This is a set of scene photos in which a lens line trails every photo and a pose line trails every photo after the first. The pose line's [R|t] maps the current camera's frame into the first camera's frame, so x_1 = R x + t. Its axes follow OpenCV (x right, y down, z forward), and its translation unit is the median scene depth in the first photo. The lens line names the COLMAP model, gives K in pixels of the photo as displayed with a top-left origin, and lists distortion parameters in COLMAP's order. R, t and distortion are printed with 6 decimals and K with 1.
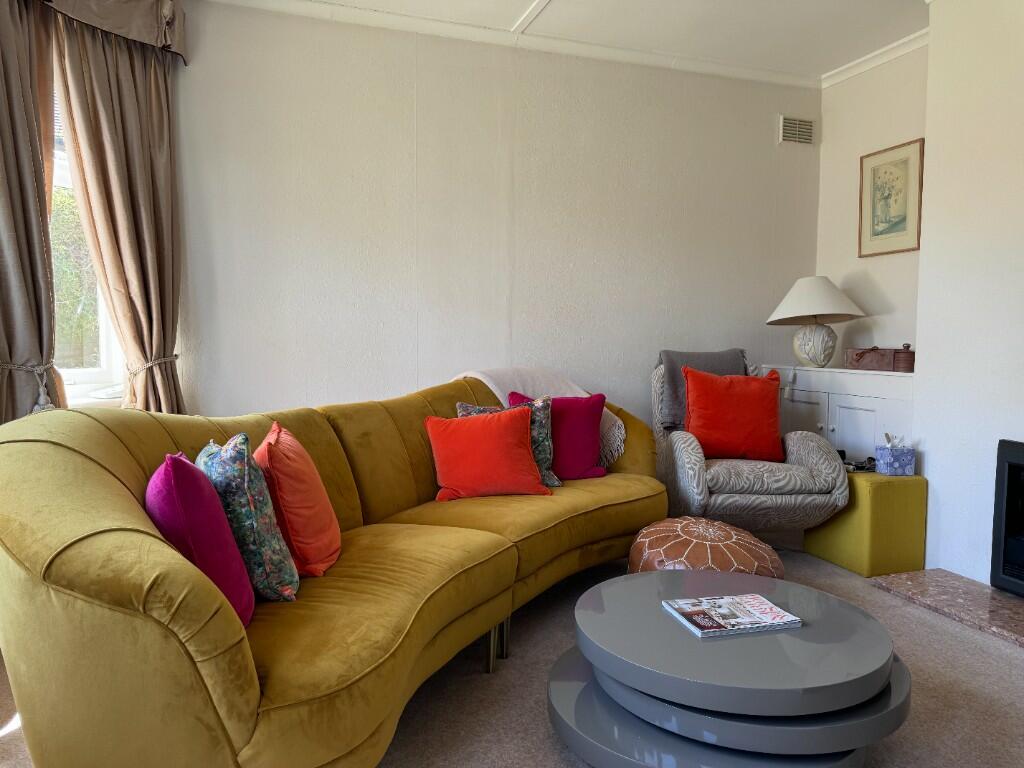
lens RADIAL K [[724.0, 0, 512.0], [0, 724.0, 384.0], [0, 0, 1]] dist [0.068873, -0.090387]
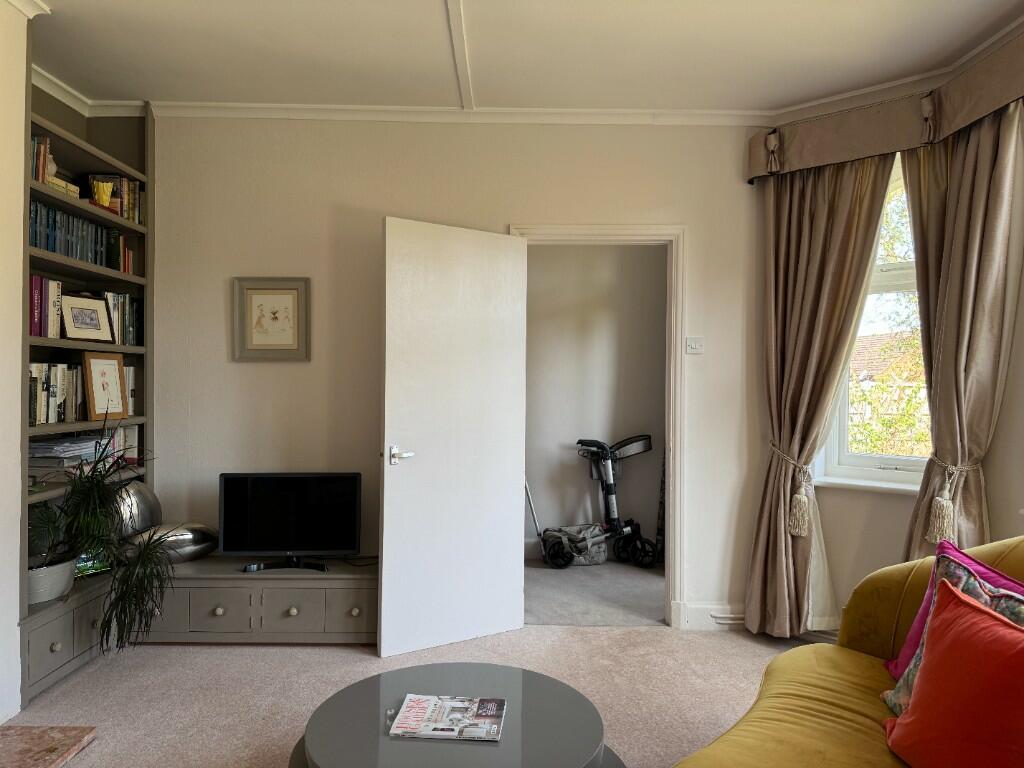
lens RADIAL K [[724.0, 0, 512.0], [0, 724.0, 384.0], [0, 0, 1]] dist [0.068873, -0.090387]
pose [[-0.952127, -0.013467, 0.305407, -0.045008], [0.006956, 0.997816, 0.065685, -0.112811], [-0.305624, 0.064665, -0.949954, 1.036557]]
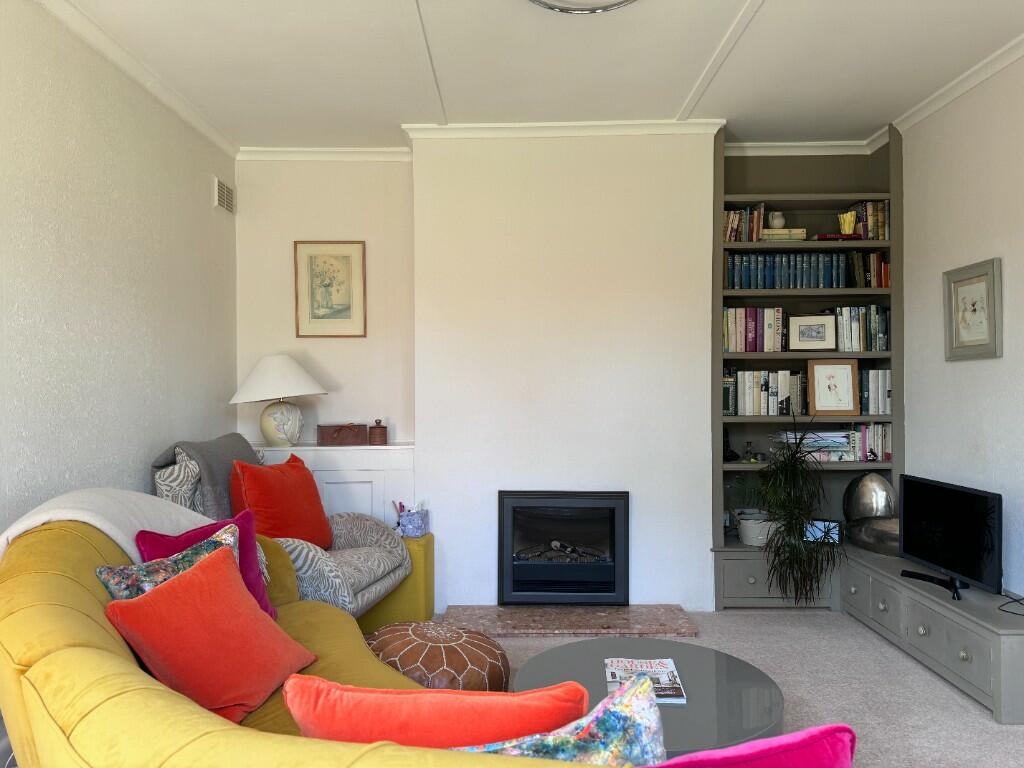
lens RADIAL K [[724.0, 0, 512.0], [0, 724.0, 384.0], [0, 0, 1]] dist [0.068873, -0.090387]
pose [[0.311121, -0.007283, 0.950342, -0.458620], [0.072059, 0.997273, -0.015948, -0.075958], [-0.947635, 0.073443, 0.310797, 0.440819]]
